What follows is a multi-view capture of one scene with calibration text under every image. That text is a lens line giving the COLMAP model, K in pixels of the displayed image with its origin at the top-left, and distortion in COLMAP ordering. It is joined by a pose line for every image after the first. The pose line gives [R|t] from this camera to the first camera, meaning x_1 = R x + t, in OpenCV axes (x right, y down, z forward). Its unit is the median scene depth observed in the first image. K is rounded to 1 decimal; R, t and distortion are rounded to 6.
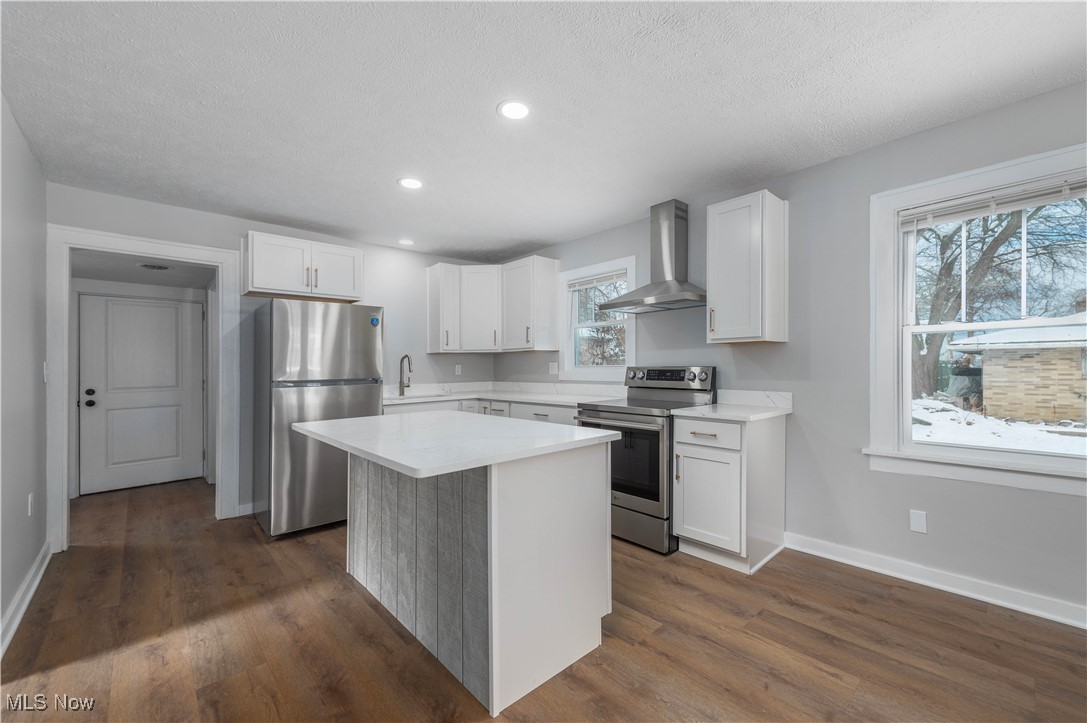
lens RADIAL K [[427.2, 0, 547.6], [0, 427.2, 364.7], [0, 0, 1]] dist [0.013411, -0.004310]
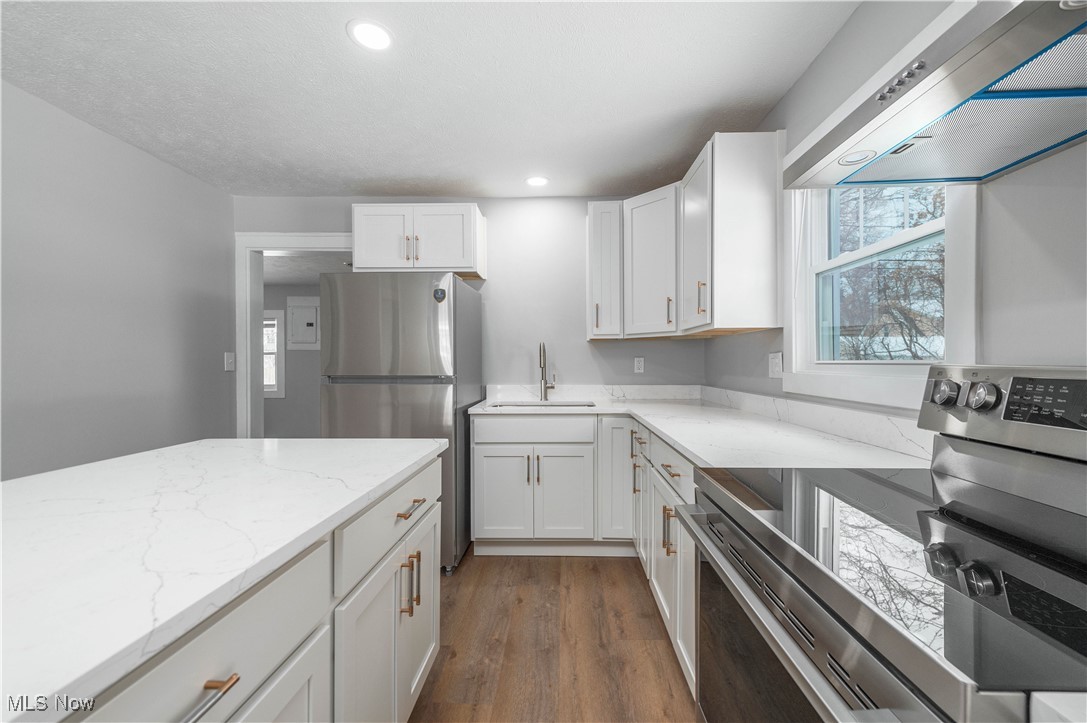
lens RADIAL K [[427.2, 0, 560.0], [0, 427.2, 361.6], [0, 0, 1]] dist [0.013411, -0.004310]
pose [[0.729788, 0.010732, -0.683590, 0.225344], [-0.005452, 0.999936, 0.009877, 0.000213], [0.683652, -0.003481, 0.729800, 0.657748]]
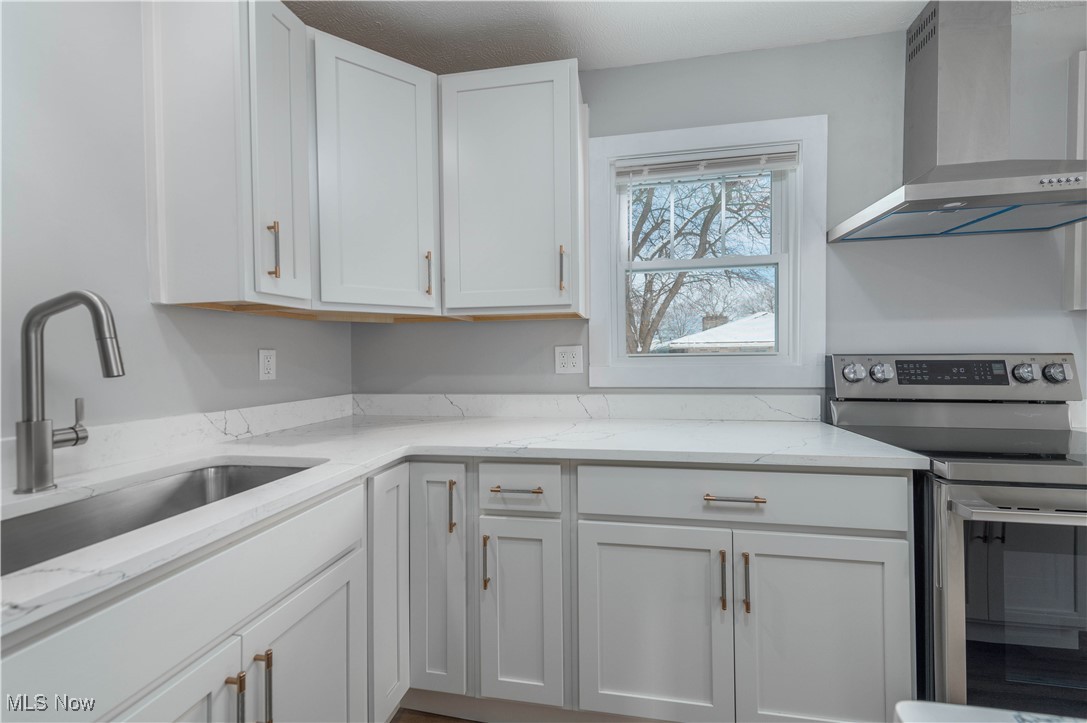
lens RADIAL K [[427.2, 0, 557.1], [0, 427.2, 360.3], [0, 0, 1]] dist [0.013411, -0.004310]
pose [[0.801145, -0.000665, 0.598470, -0.353748], [0.000122, 1.000000, 0.000948, 0.011325], [-0.598471, -0.000686, 0.801145, 0.905994]]
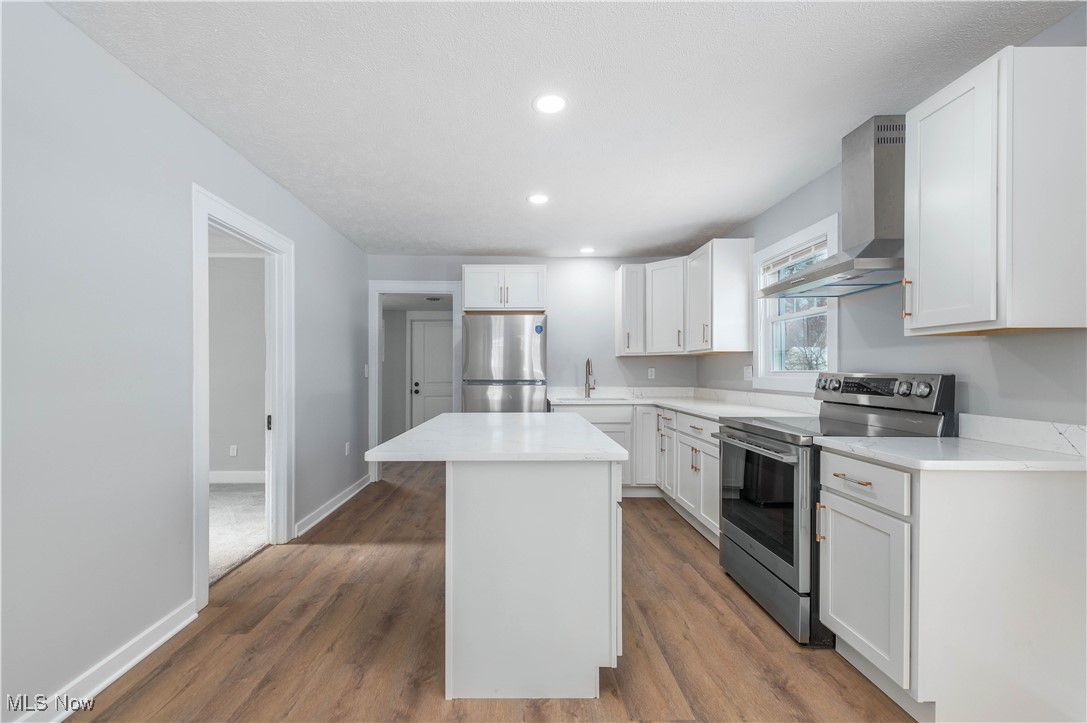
lens RADIAL K [[427.2, 0, 532.6], [0, 427.2, 374.0], [0, 0, 1]] dist [0.013411, -0.004310]
pose [[0.749800, 0.014761, -0.661500, 0.334093], [-0.004974, 0.999849, 0.016673, -0.003106], [0.661646, -0.009211, 0.749760, 0.161487]]
